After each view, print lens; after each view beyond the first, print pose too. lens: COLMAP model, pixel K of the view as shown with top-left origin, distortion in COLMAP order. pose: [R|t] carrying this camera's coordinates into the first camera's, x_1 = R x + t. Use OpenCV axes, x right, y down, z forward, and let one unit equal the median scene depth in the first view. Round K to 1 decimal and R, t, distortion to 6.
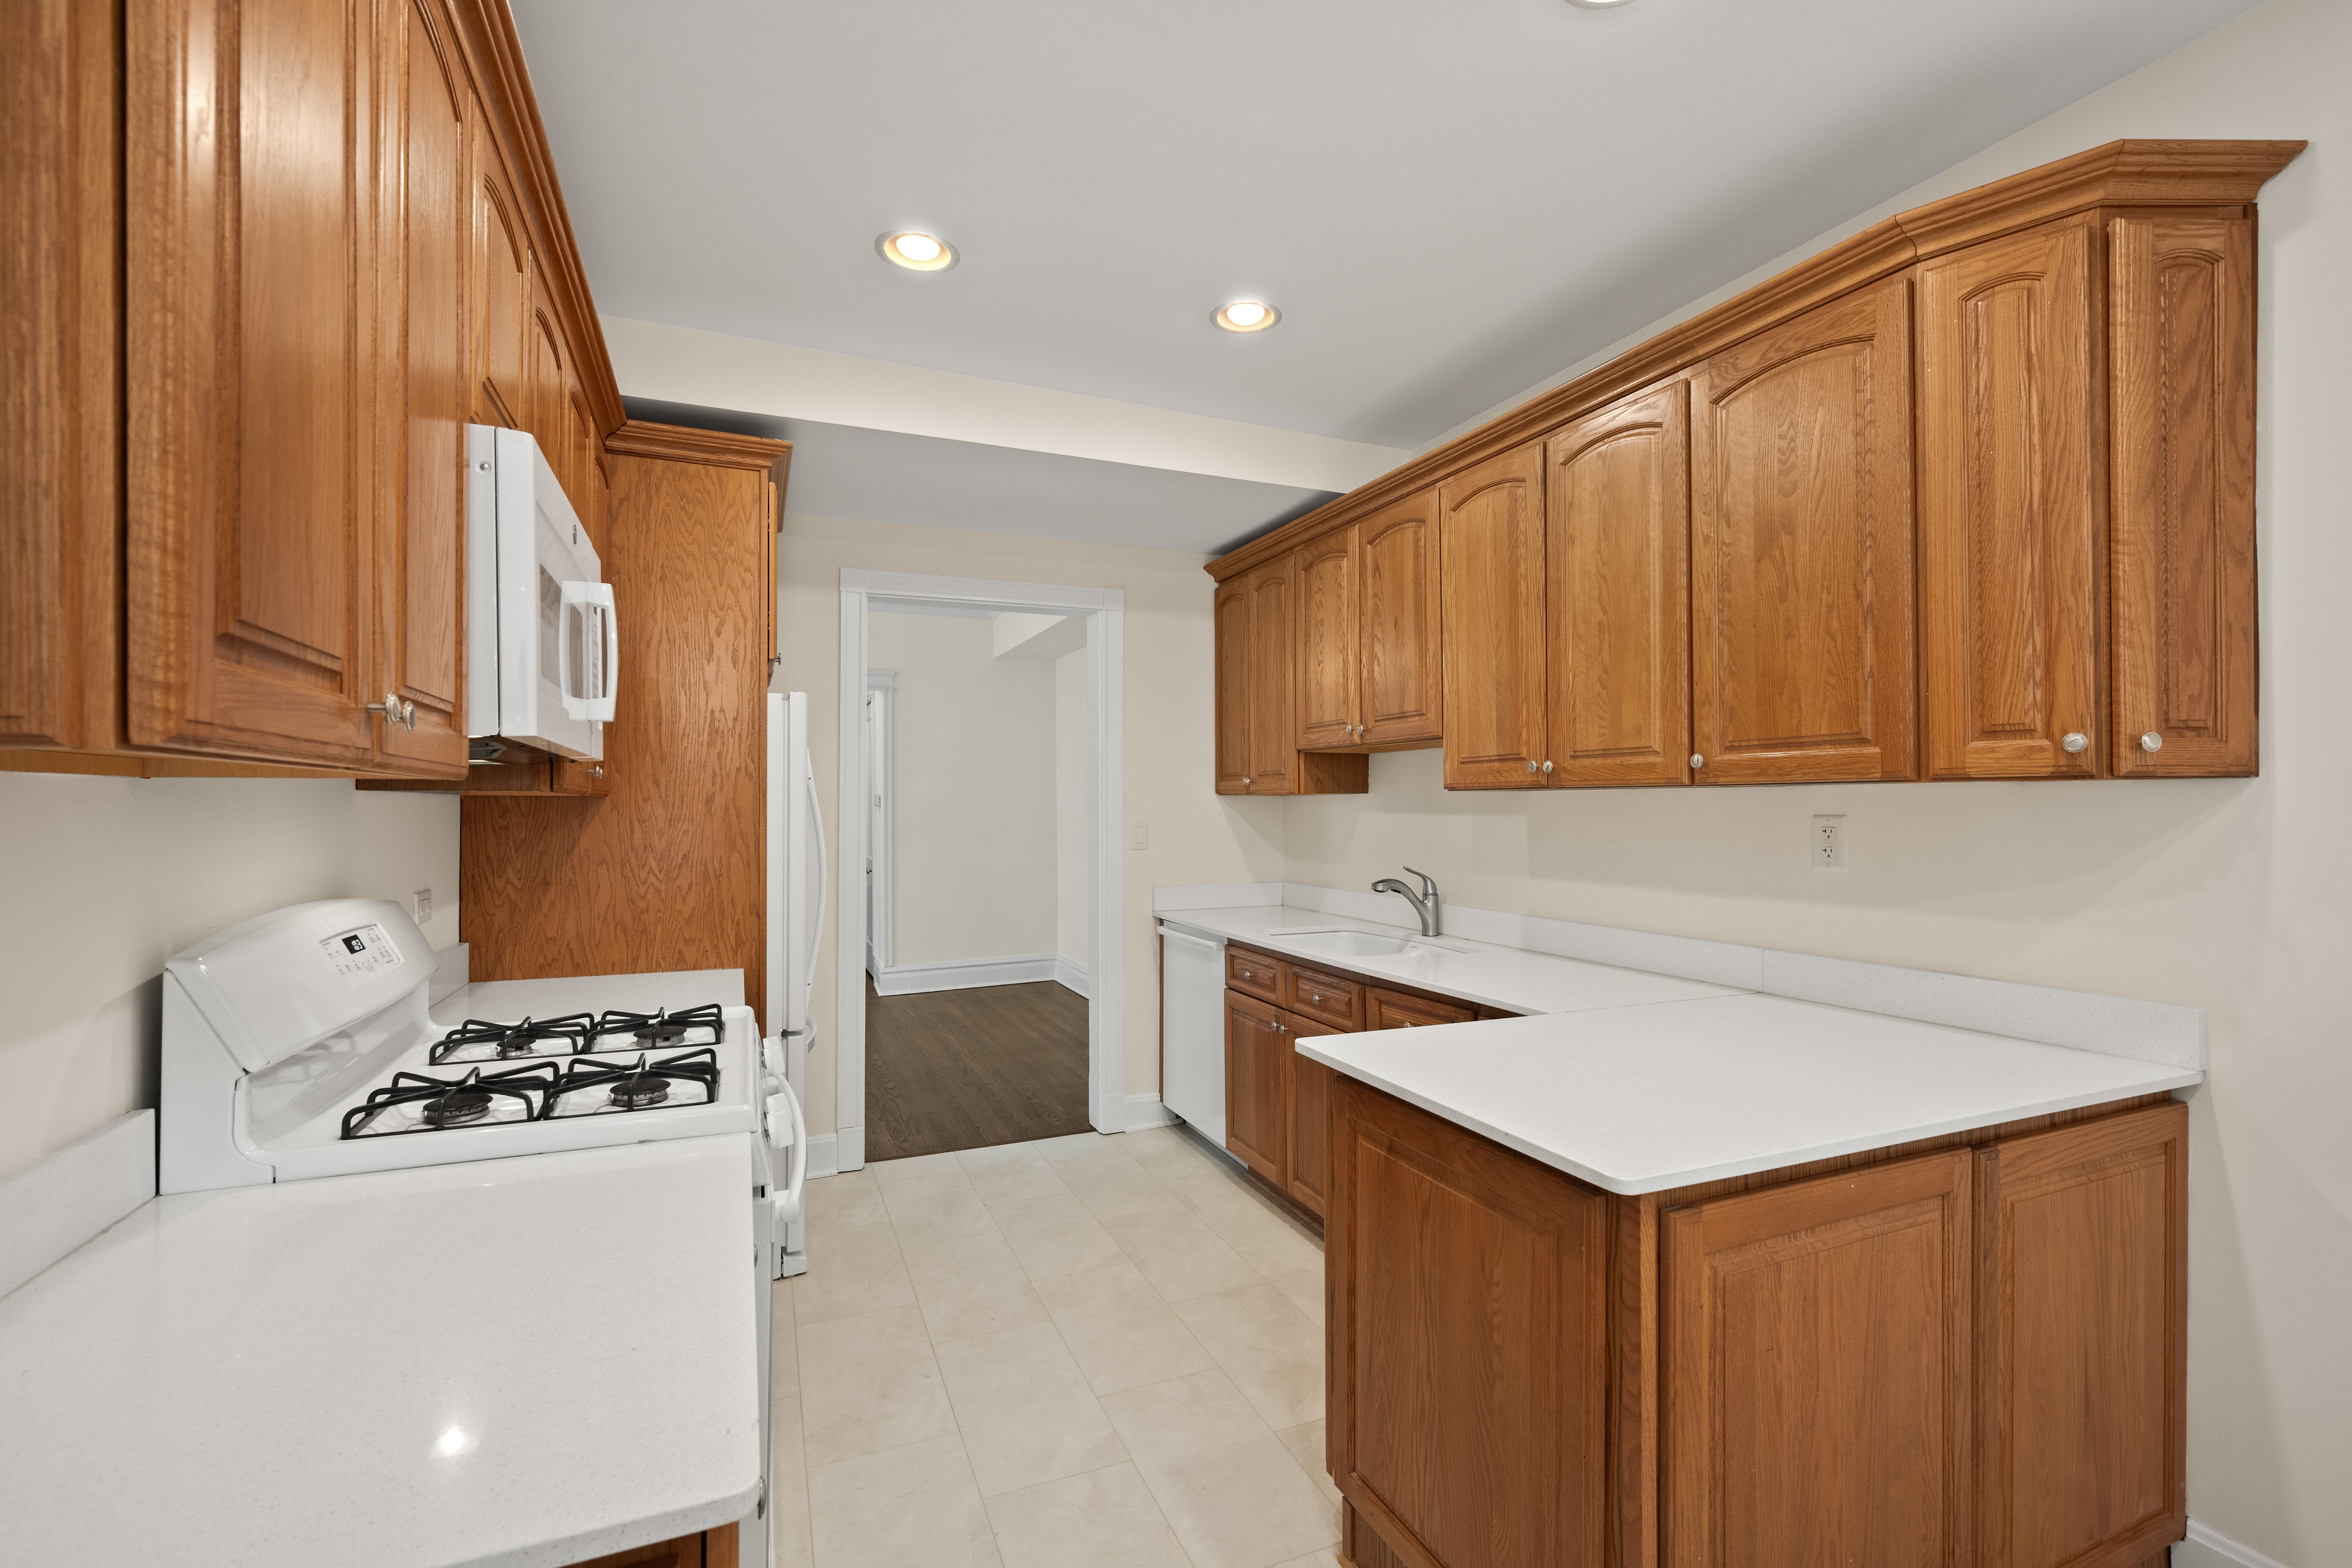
lens RADIAL K [[998.7, 0, 1178.0], [0, 998.7, 799.4], [0, 0, 1]] dist [0.003813, 0.000423]
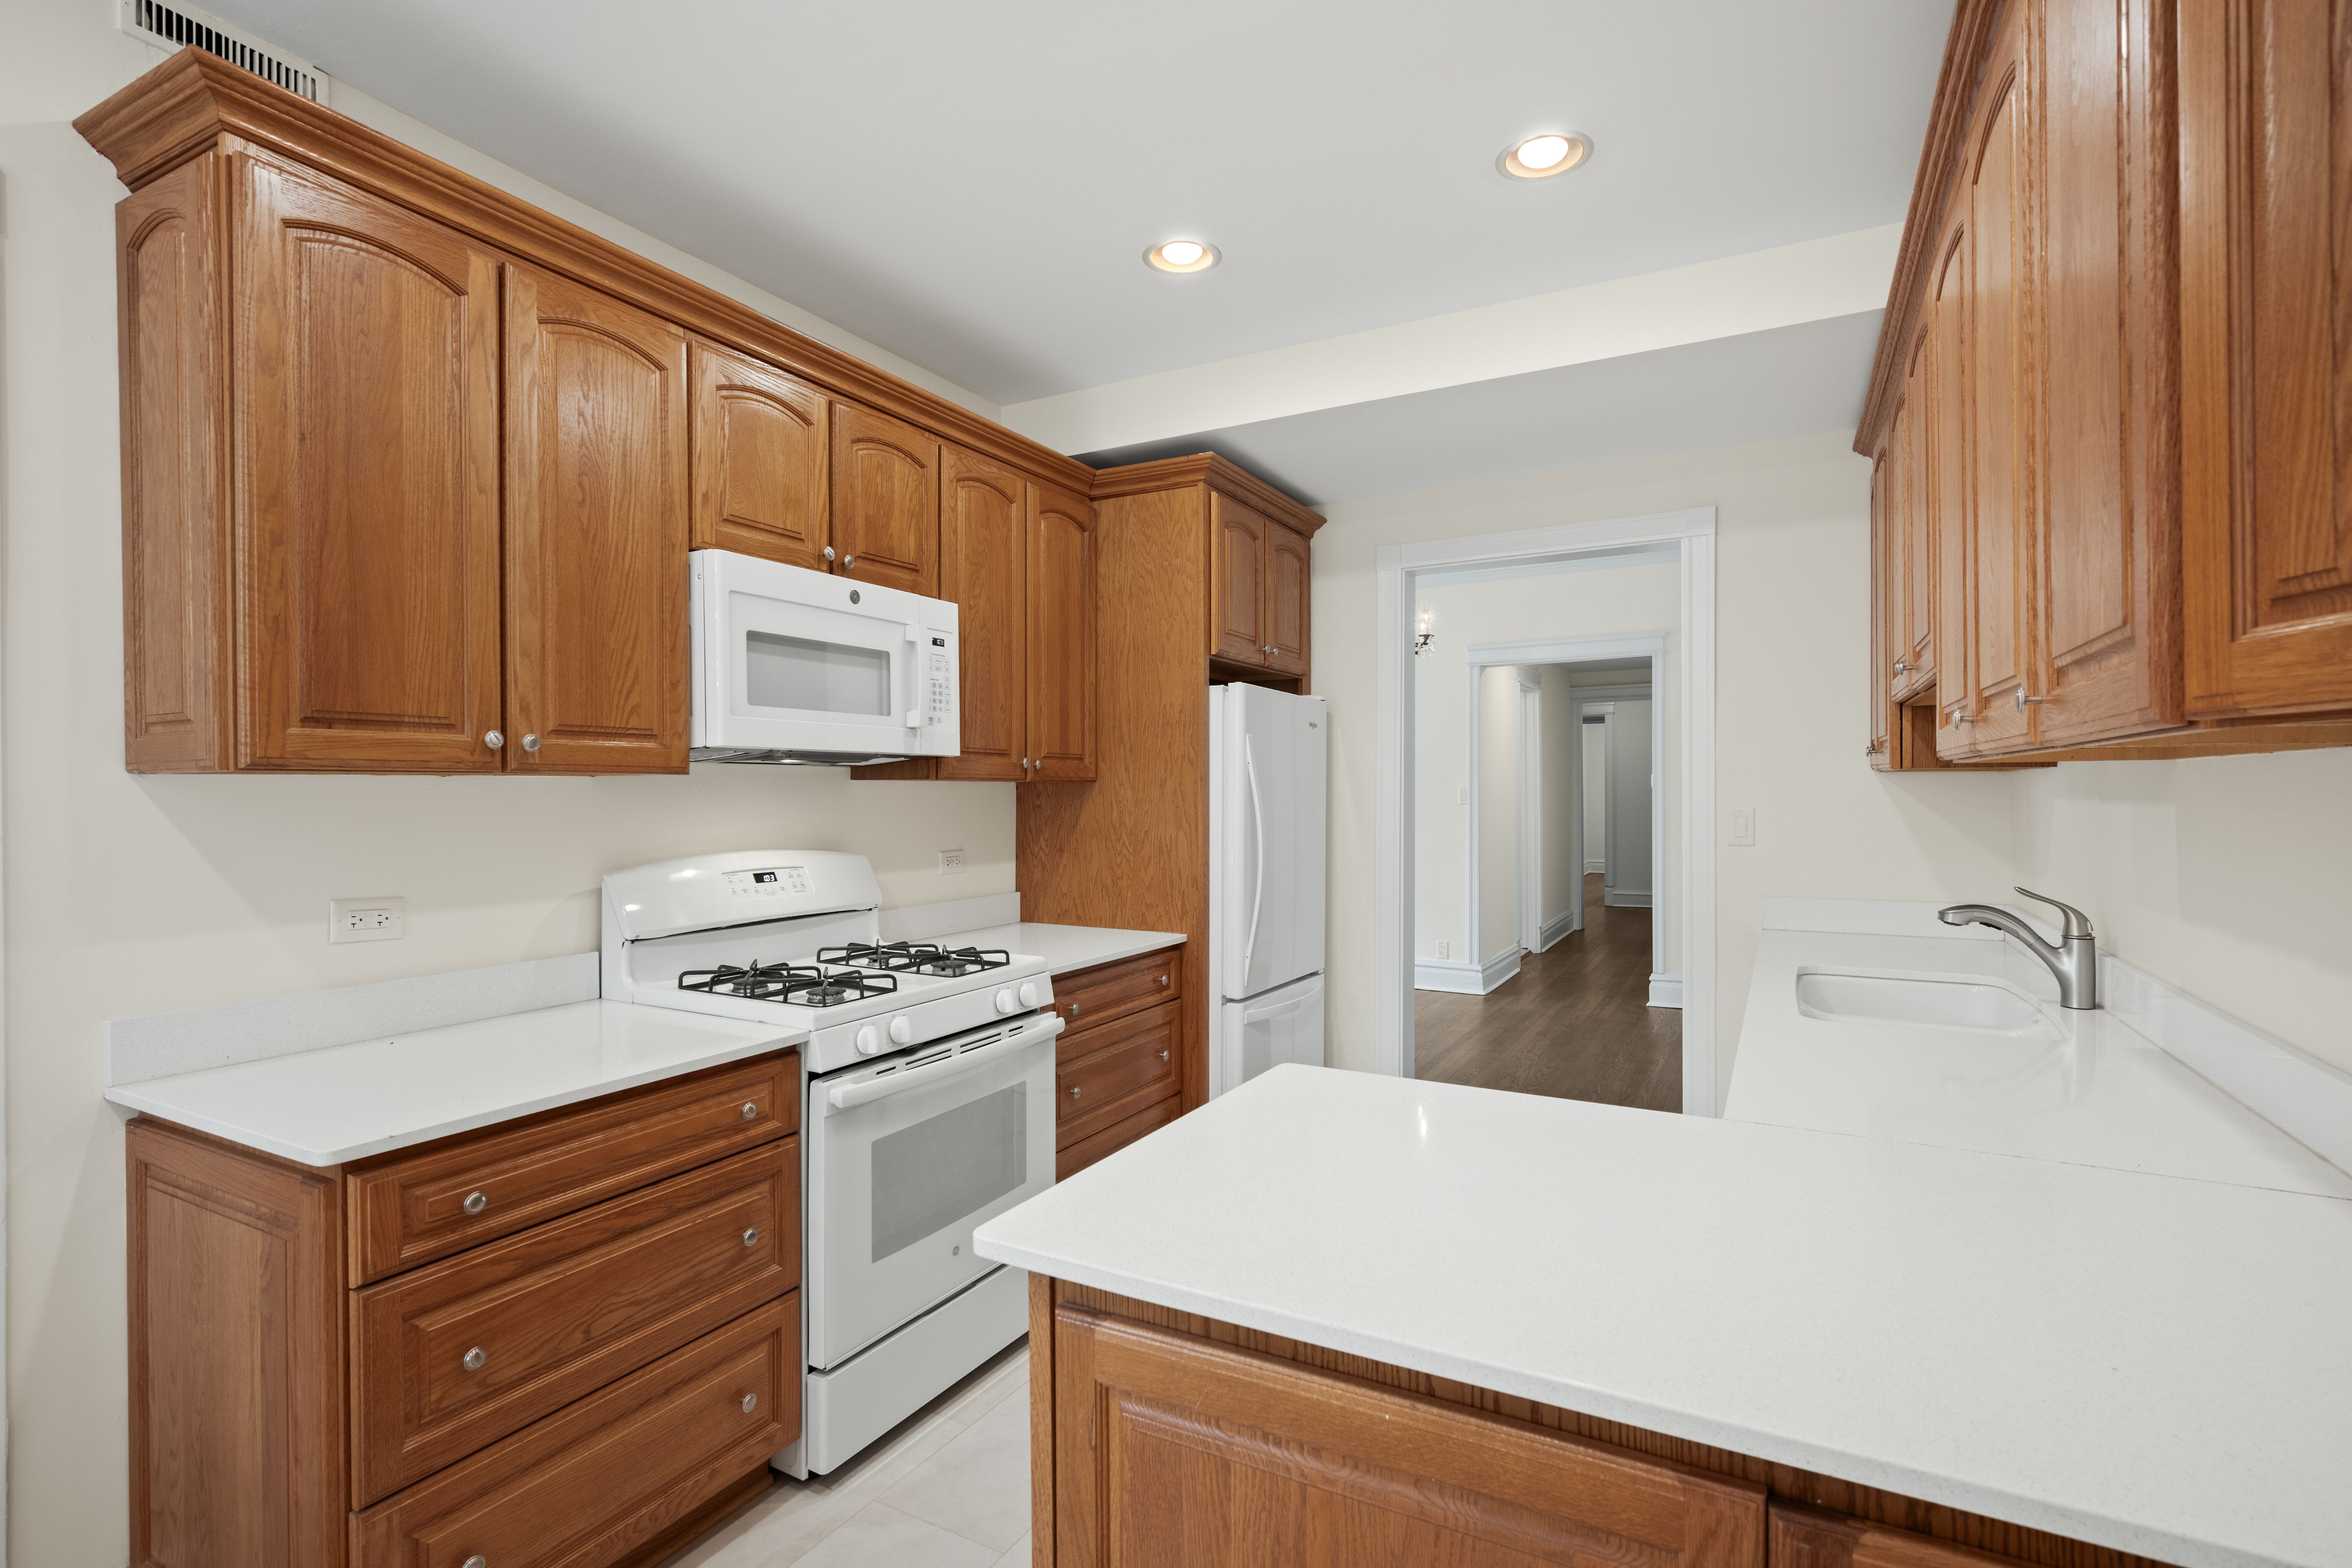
lens RADIAL K [[1109.9, 0, 1182.6], [0, 1109.9, 786.2], [0, 0, 1]] dist [0.021756, -0.000092]
pose [[0.618399, -0.004409, -0.785852, 0.550239], [0.009499, 0.999953, 0.001865, 0.000945], [0.785807, -0.008618, 0.618412, 0.236331]]
